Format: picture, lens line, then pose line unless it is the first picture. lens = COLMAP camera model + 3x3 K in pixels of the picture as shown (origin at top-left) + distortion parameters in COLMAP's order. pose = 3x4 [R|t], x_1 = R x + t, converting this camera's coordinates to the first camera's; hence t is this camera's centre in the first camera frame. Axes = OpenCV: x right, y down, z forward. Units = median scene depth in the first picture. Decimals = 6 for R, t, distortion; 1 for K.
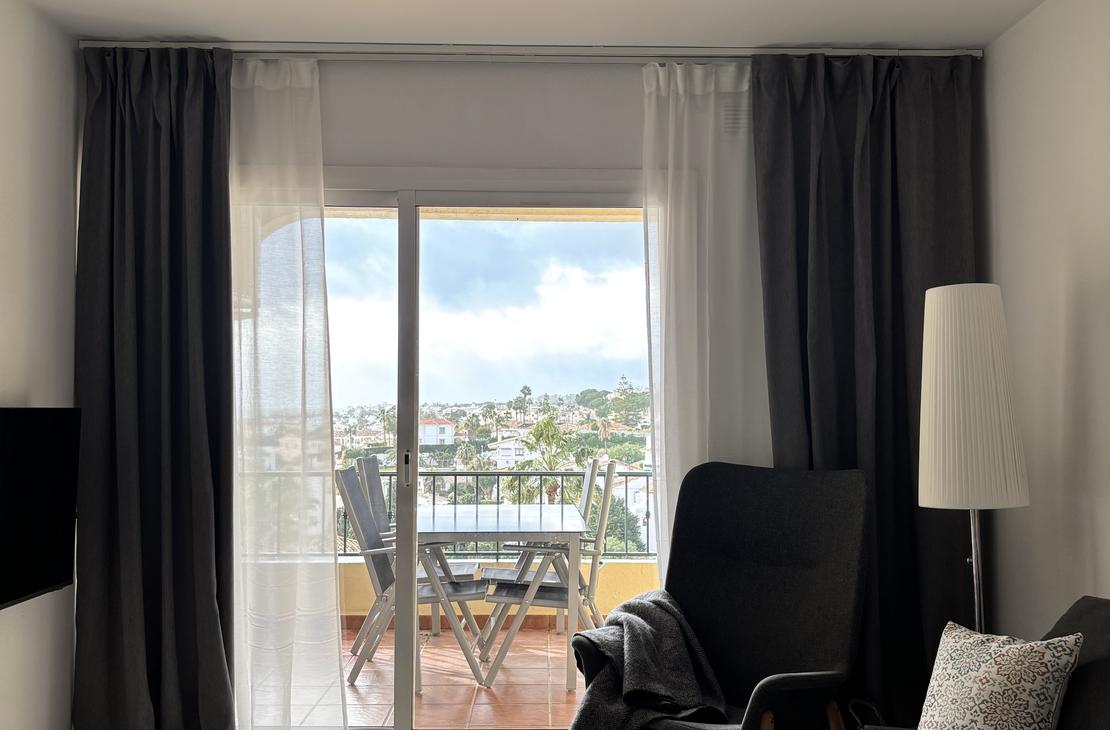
lens RADIAL K [[1120.6, 0, 558.6], [0, 1120.6, 373.6], [0, 0, 1]] dist [0.020834, -0.007993]
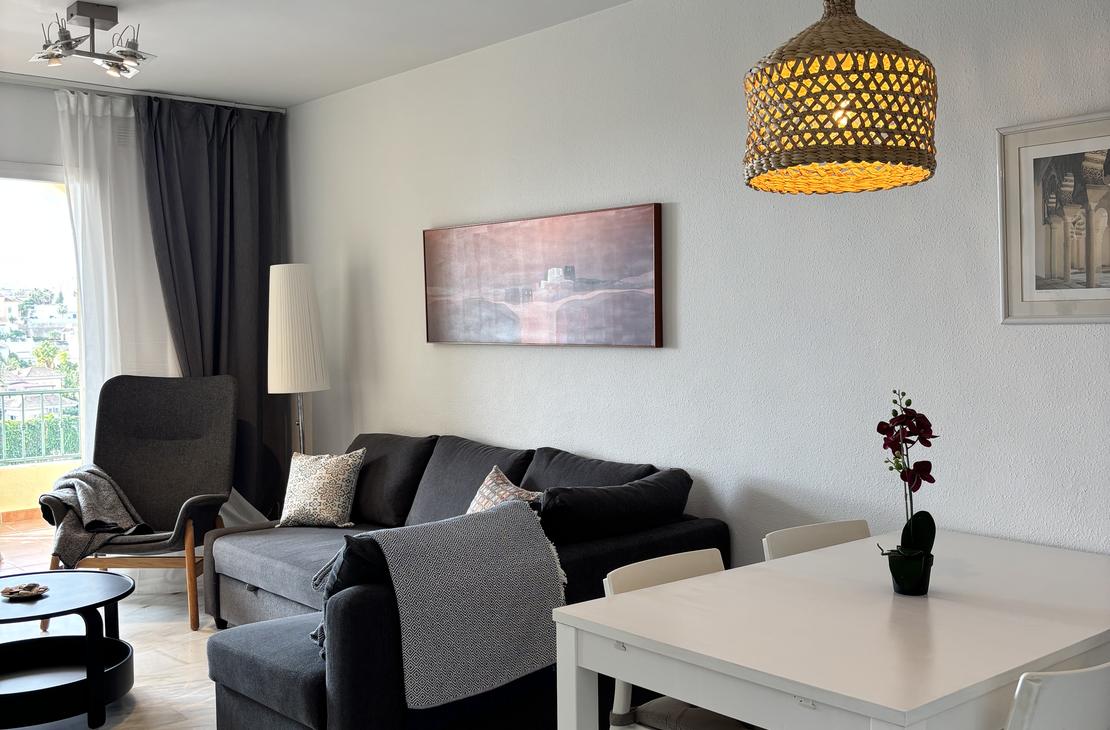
lens RADIAL K [[1116.4, 0, 569.3], [0, 1116.4, 344.5], [0, 0, 1]] dist [0.067387, -0.152878]
pose [[0.761536, -0.023830, 0.647685, -0.360791], [-0.006079, 0.999017, 0.043904, -0.027801], [-0.648094, -0.037371, 0.760643, -0.491207]]
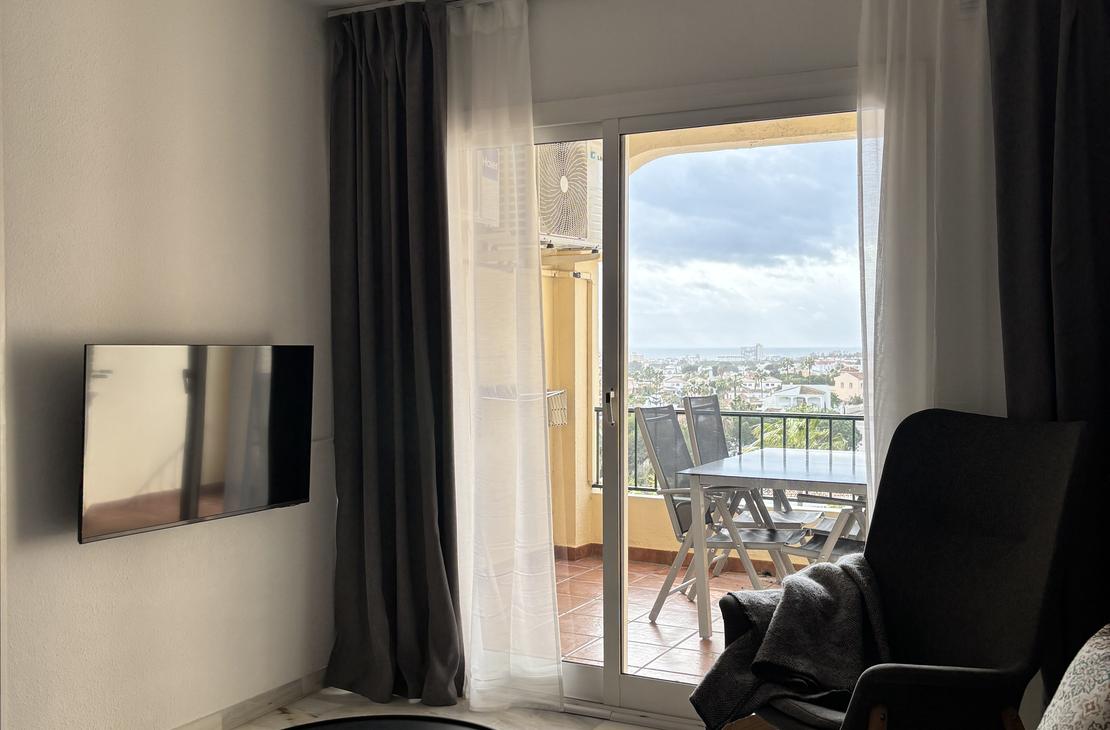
lens RADIAL K [[1120.6, 0, 558.6], [0, 1120.6, 373.6], [0, 0, 1]] dist [0.020834, -0.007993]
pose [[0.879677, 0.008029, -0.475504, 0.286013], [0.017732, 0.998608, 0.049666, 0.005400], [0.475241, -0.052121, 0.878311, 0.124877]]
